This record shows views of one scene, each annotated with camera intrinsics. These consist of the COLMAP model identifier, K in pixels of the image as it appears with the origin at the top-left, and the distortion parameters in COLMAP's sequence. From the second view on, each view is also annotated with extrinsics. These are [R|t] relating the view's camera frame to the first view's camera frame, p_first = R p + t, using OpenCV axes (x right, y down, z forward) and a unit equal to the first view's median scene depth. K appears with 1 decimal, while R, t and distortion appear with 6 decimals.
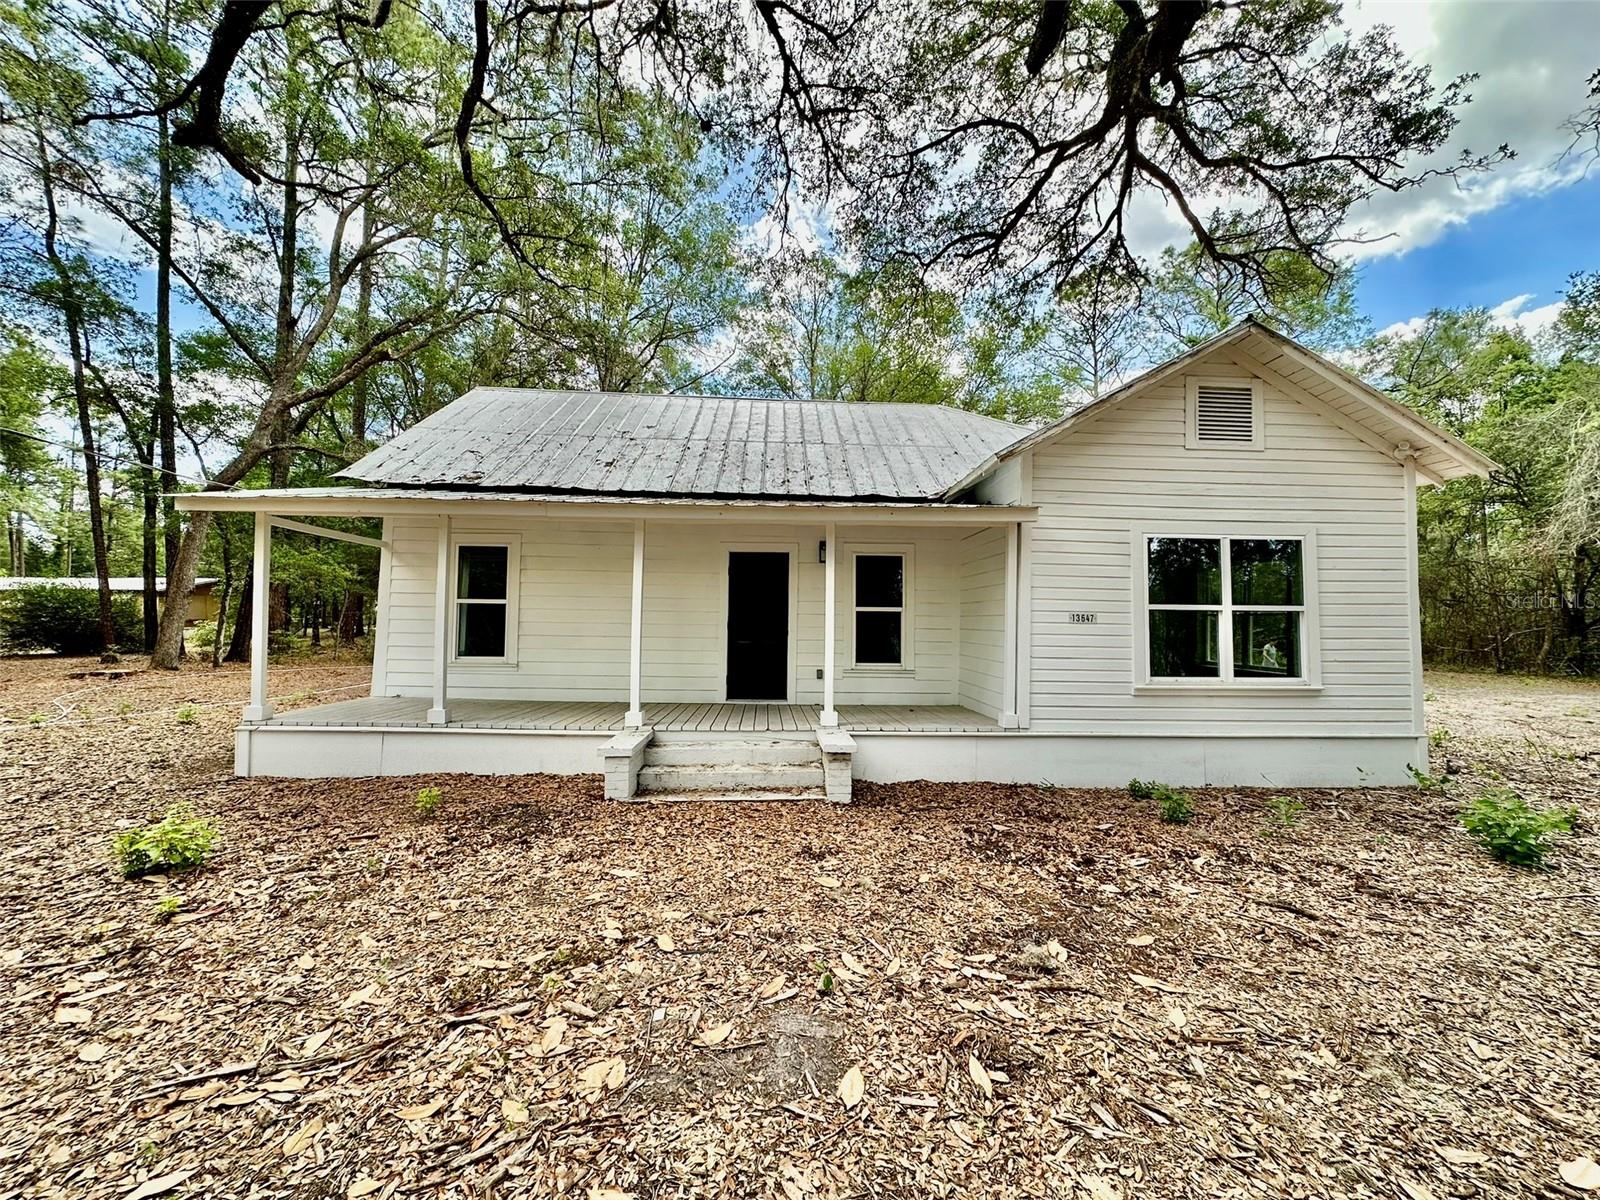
lens RADIAL K [[638.3, 0, 800.6], [0, 638.3, 595.8], [0, 0, 1]] dist [-0.002360, 0.000760]
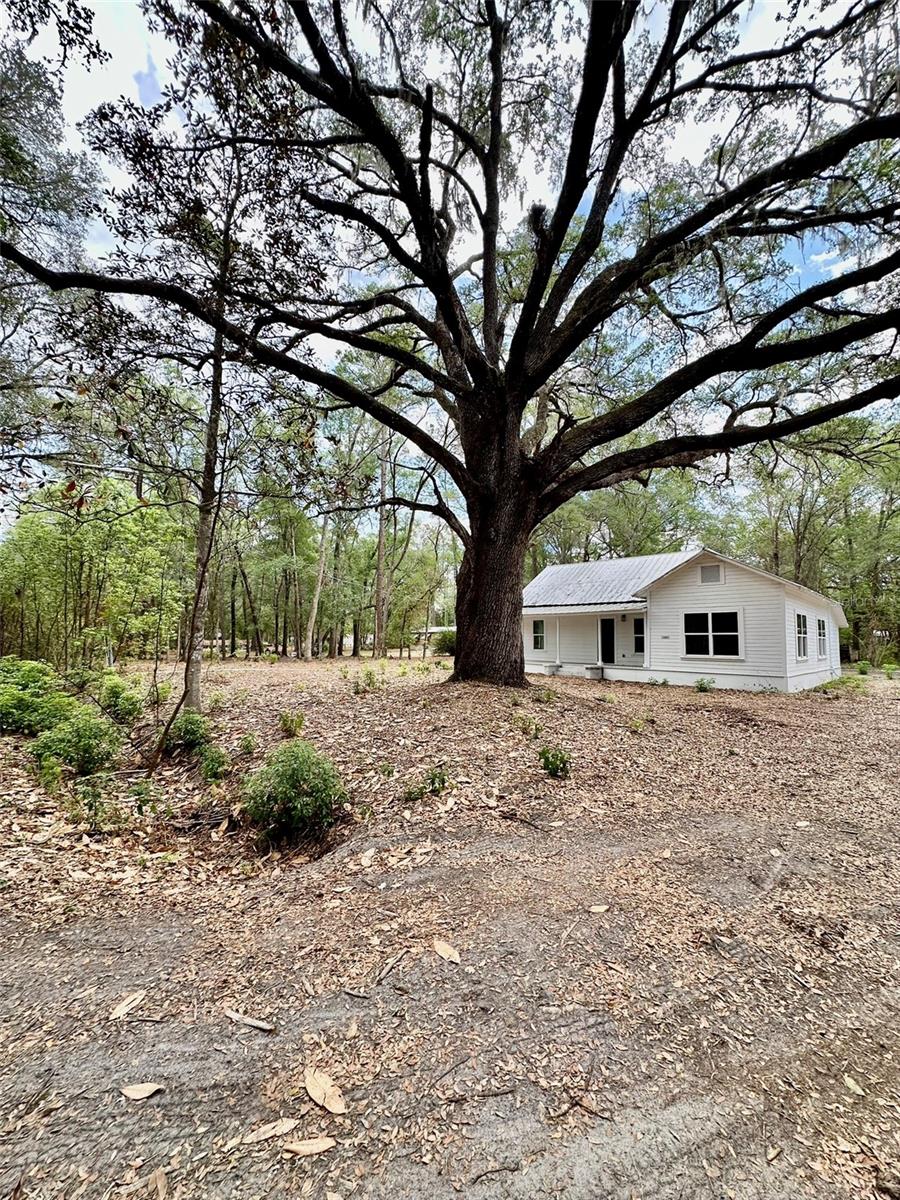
lens RADIAL K [[478.7, 0, 452.1], [0, 478.7, 600.9], [0, 0, 1]] dist [-0.002360, 0.000760]
pose [[0.673131, -0.069259, -0.736273, 1.589917], [0.030663, 0.997363, -0.065786, -0.028540], [0.738887, 0.021706, 0.673480, -1.643405]]
